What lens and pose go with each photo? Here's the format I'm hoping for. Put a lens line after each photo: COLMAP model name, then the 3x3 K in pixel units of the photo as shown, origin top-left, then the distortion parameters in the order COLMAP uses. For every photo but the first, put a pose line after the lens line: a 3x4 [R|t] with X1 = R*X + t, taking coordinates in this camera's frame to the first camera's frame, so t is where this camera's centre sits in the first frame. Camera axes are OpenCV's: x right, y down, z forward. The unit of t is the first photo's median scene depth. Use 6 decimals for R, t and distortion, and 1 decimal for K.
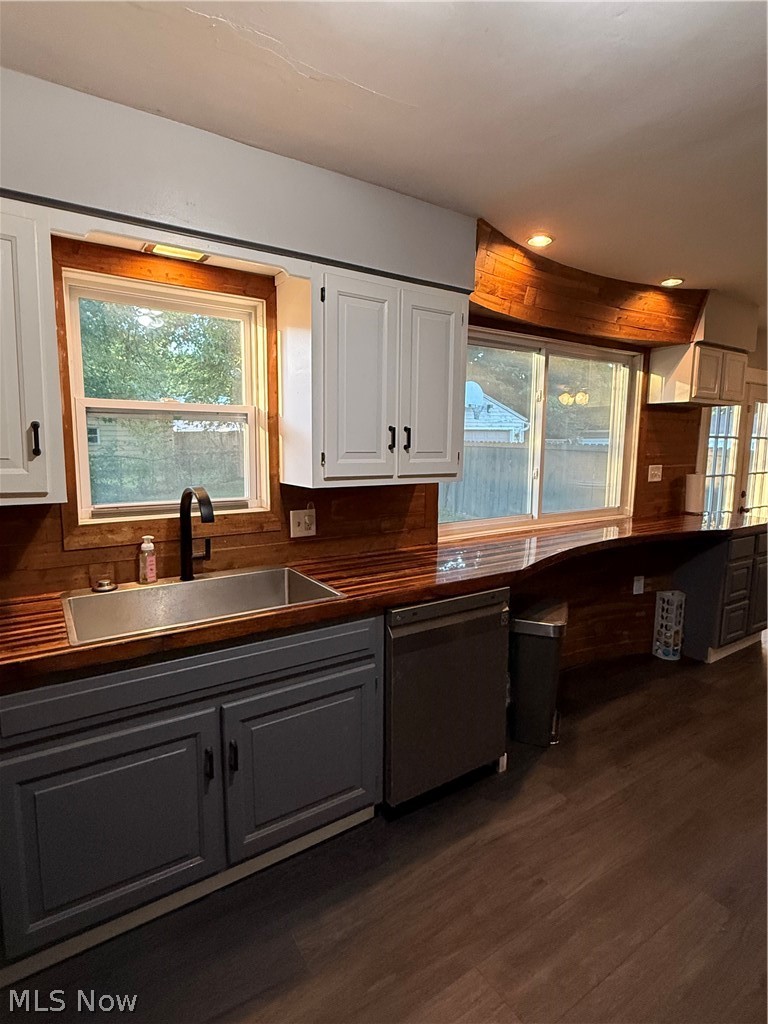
lens RADIAL K [[542.4, 0, 384.0], [0, 542.4, 512.0], [0, 0, 1]] dist [-0.000089, -0.000090]
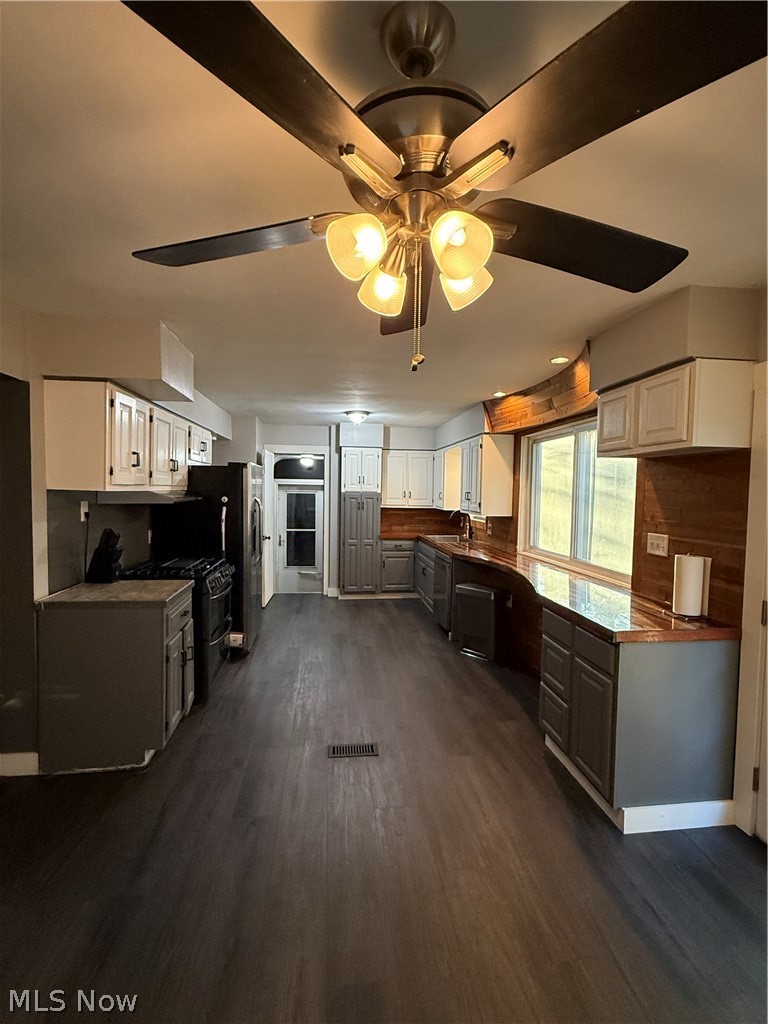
lens RADIAL K [[476.0, 0, 384.0], [0, 476.0, 512.0], [0, 0, 1]] dist [-0.000040, -0.000007]
pose [[-0.463023, 0.023897, -0.886024, 1.420478], [-0.137897, 0.985522, 0.098643, -0.143200], [0.875554, 0.167854, -0.453024, 1.060404]]
